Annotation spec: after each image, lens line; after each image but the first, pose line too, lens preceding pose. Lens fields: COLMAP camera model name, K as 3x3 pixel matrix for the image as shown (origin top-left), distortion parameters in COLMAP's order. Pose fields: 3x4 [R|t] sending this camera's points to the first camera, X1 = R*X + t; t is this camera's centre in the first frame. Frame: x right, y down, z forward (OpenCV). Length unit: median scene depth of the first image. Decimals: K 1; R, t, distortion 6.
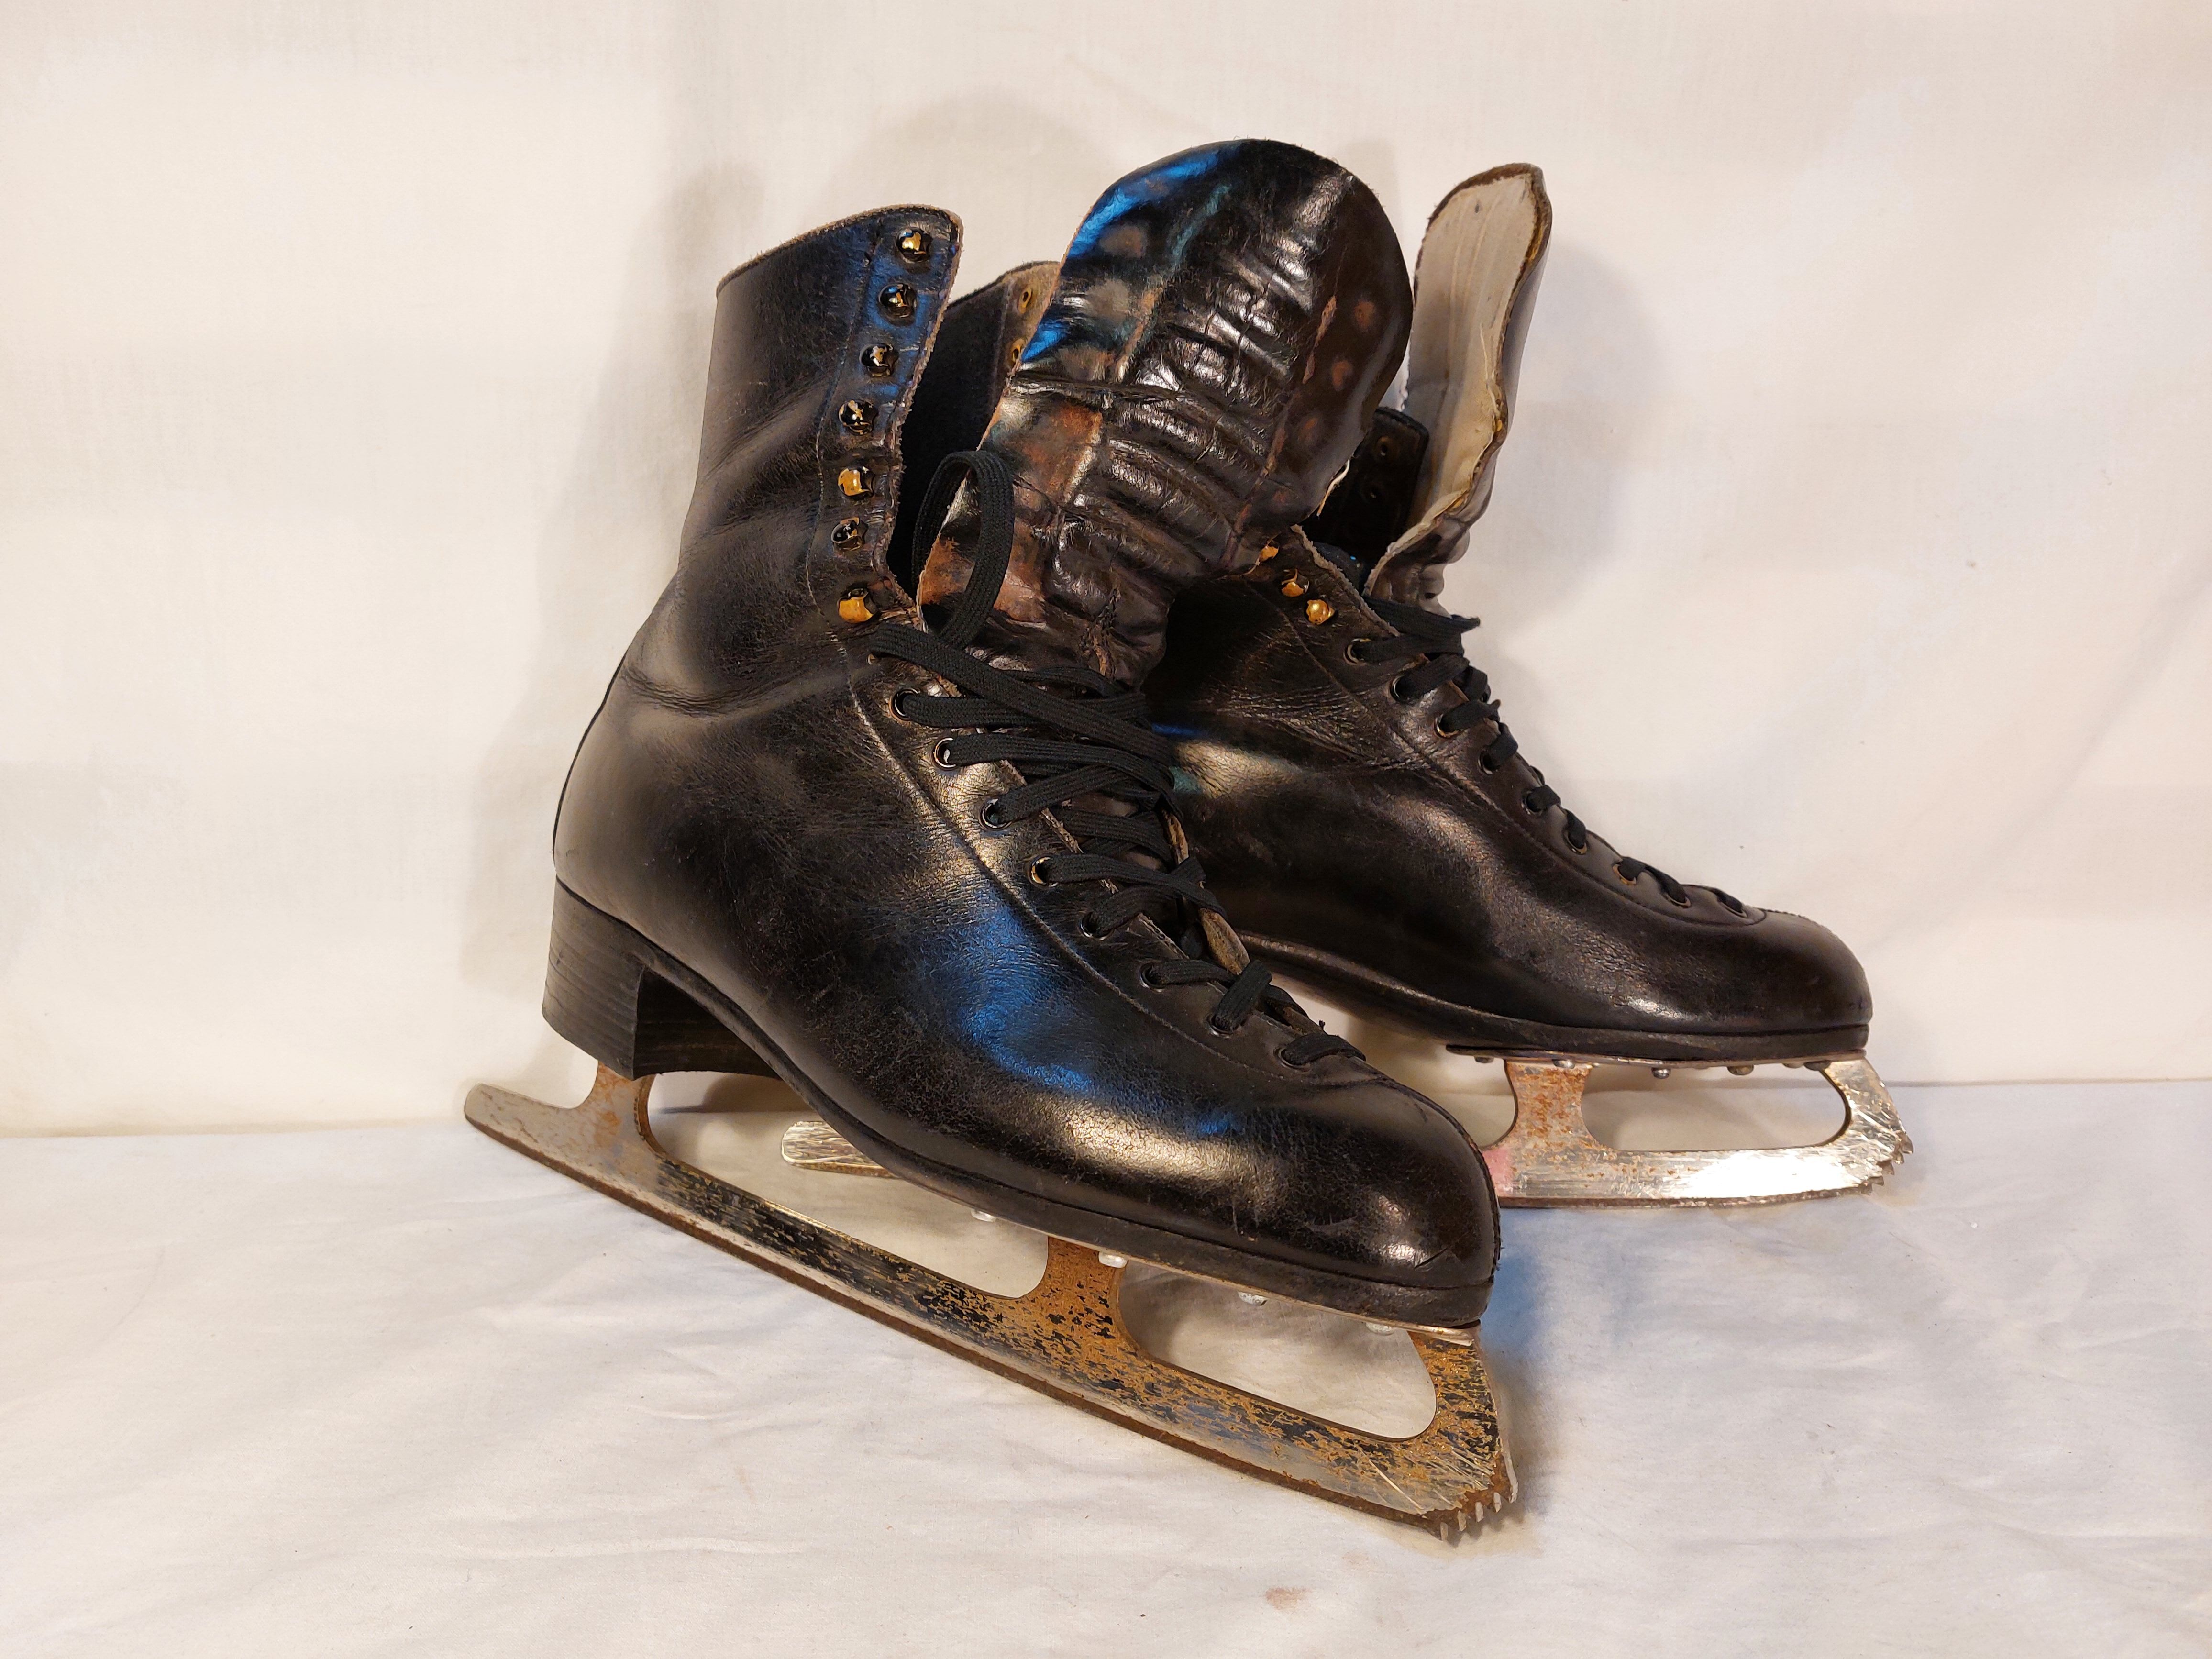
lens RADIAL K [[1542.2, 0, 1111.5], [0, 1542.2, 826.1], [0, 0, 1]] dist [0.010225, -0.010446]
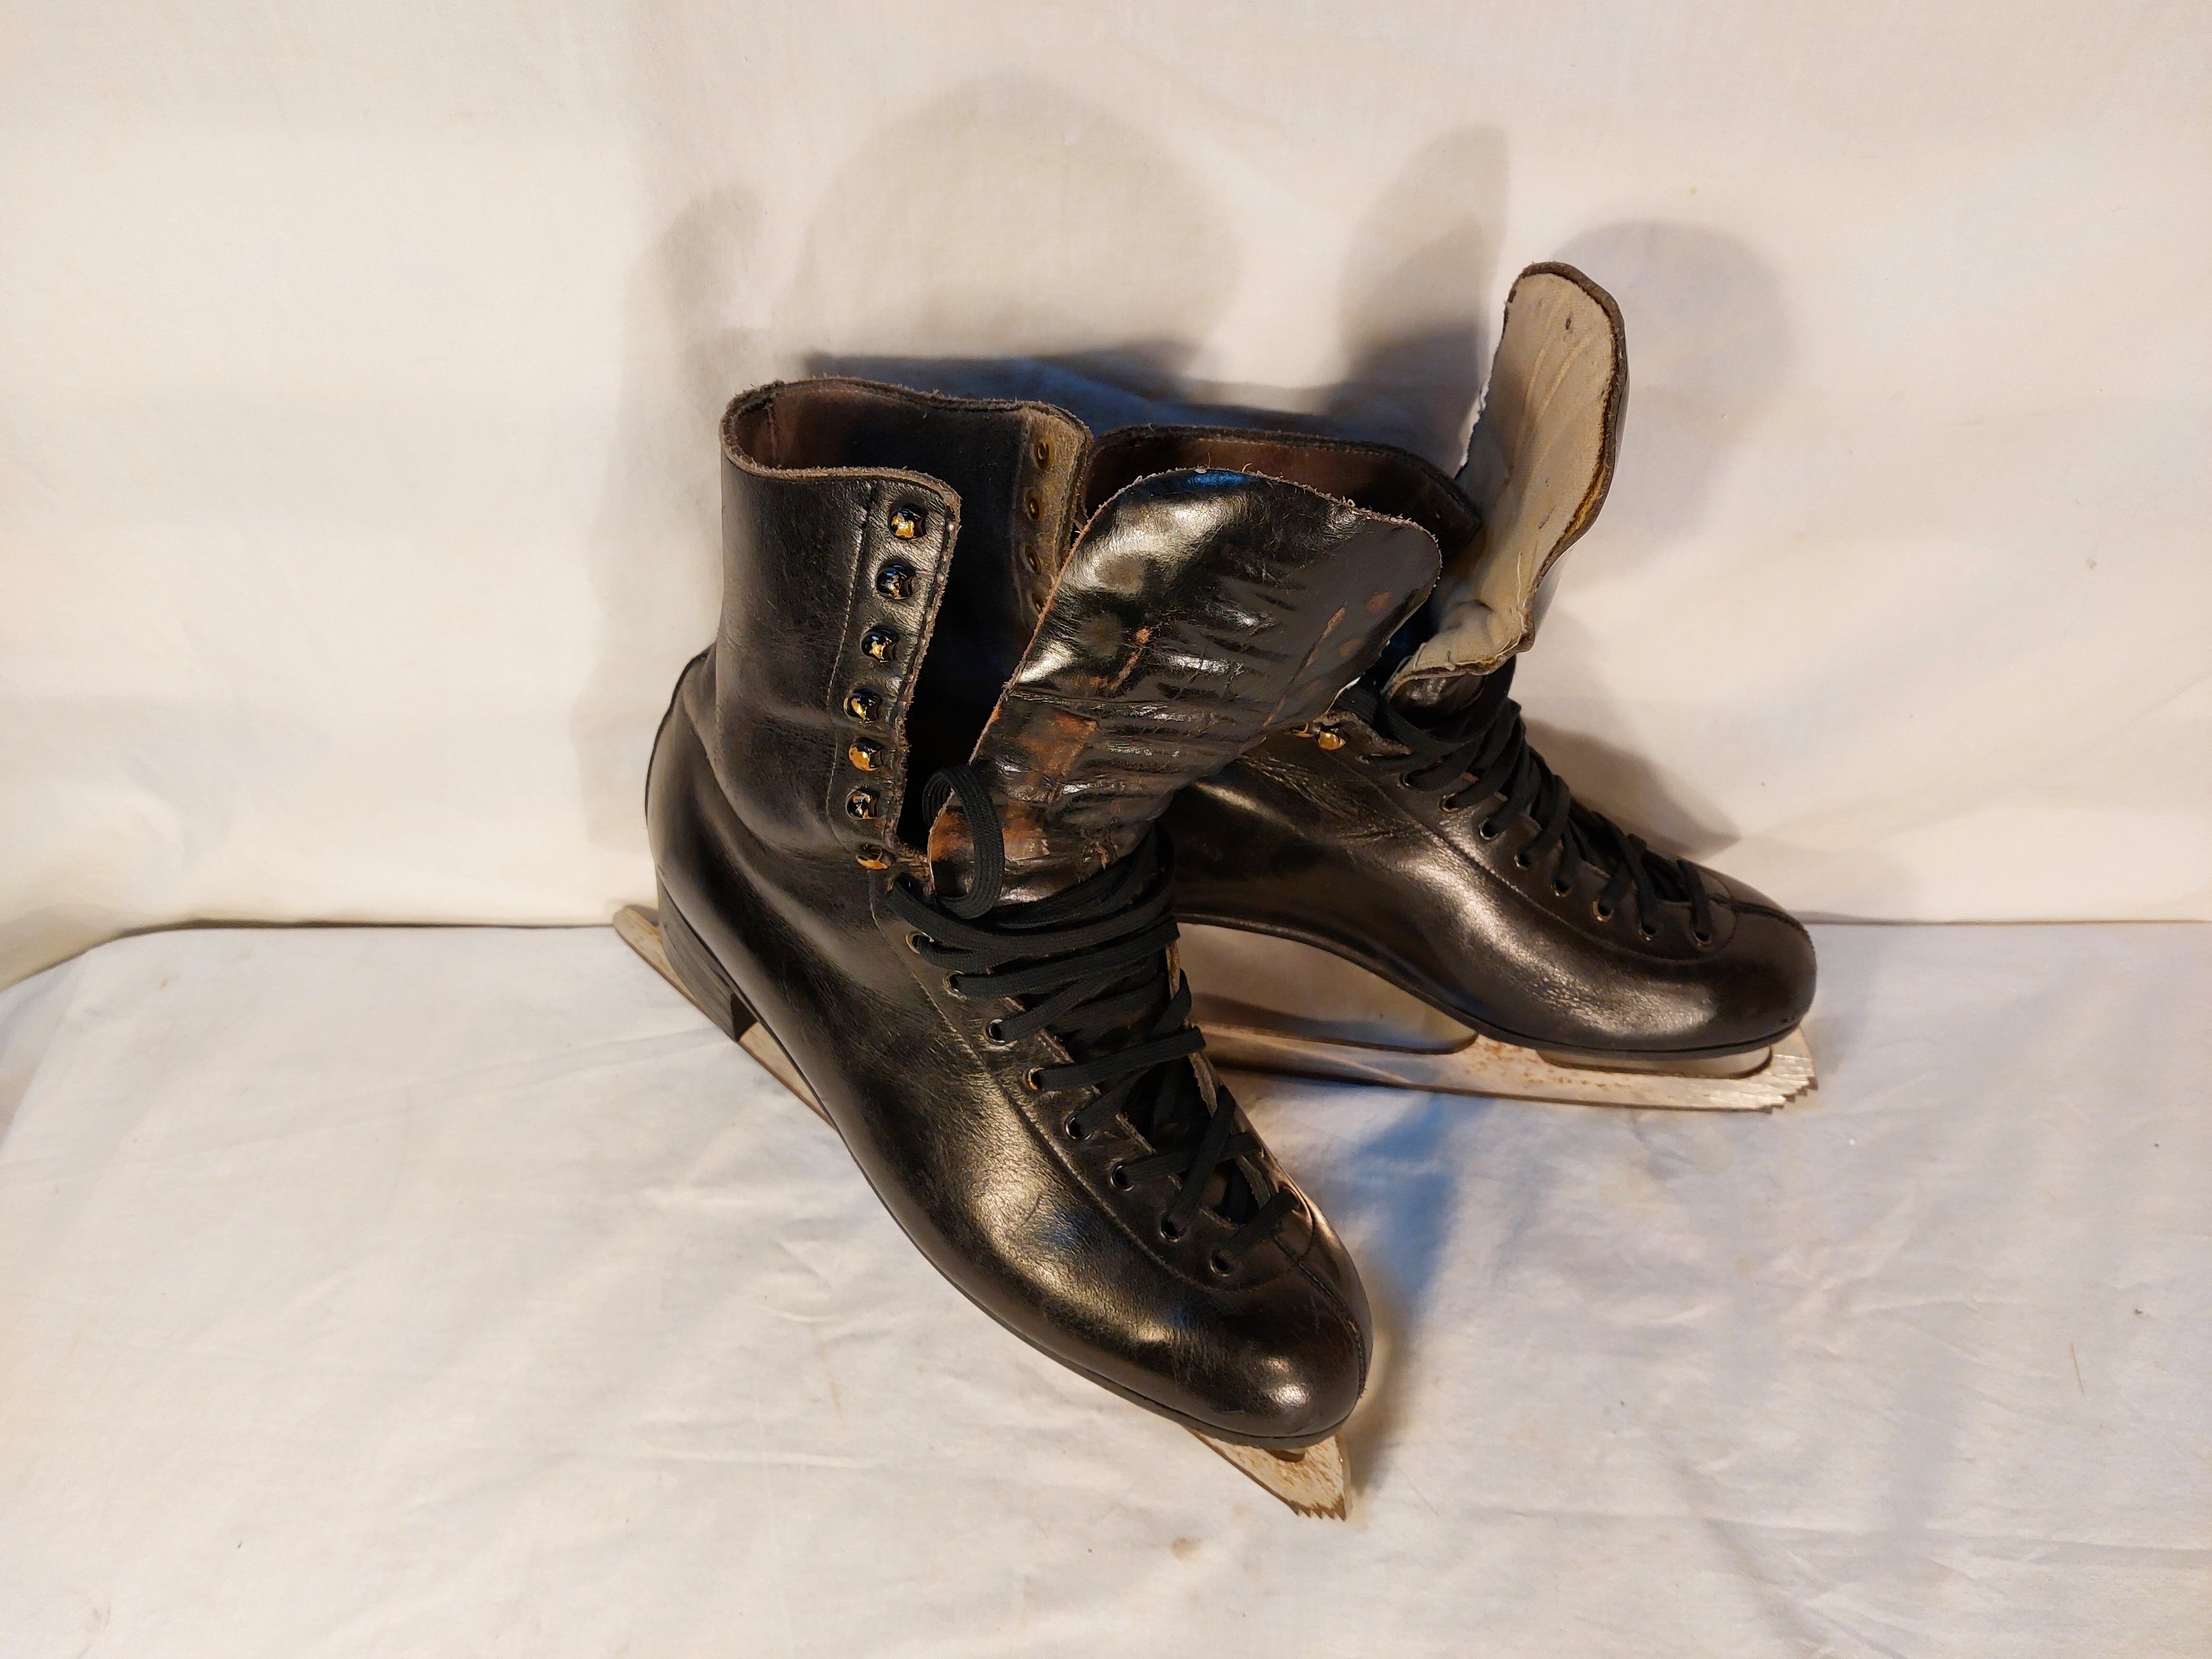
lens RADIAL K [[1542.2, 0, 1120.1], [0, 1542.2, 781.5], [0, 0, 1]] dist [0.010225, -0.010446]
pose [[0.993261, 0.079587, -0.084258, 0.097676], [-0.017311, 0.820684, 0.571120, -0.818239], [0.114603, -0.565812, 0.816531, 0.152737]]
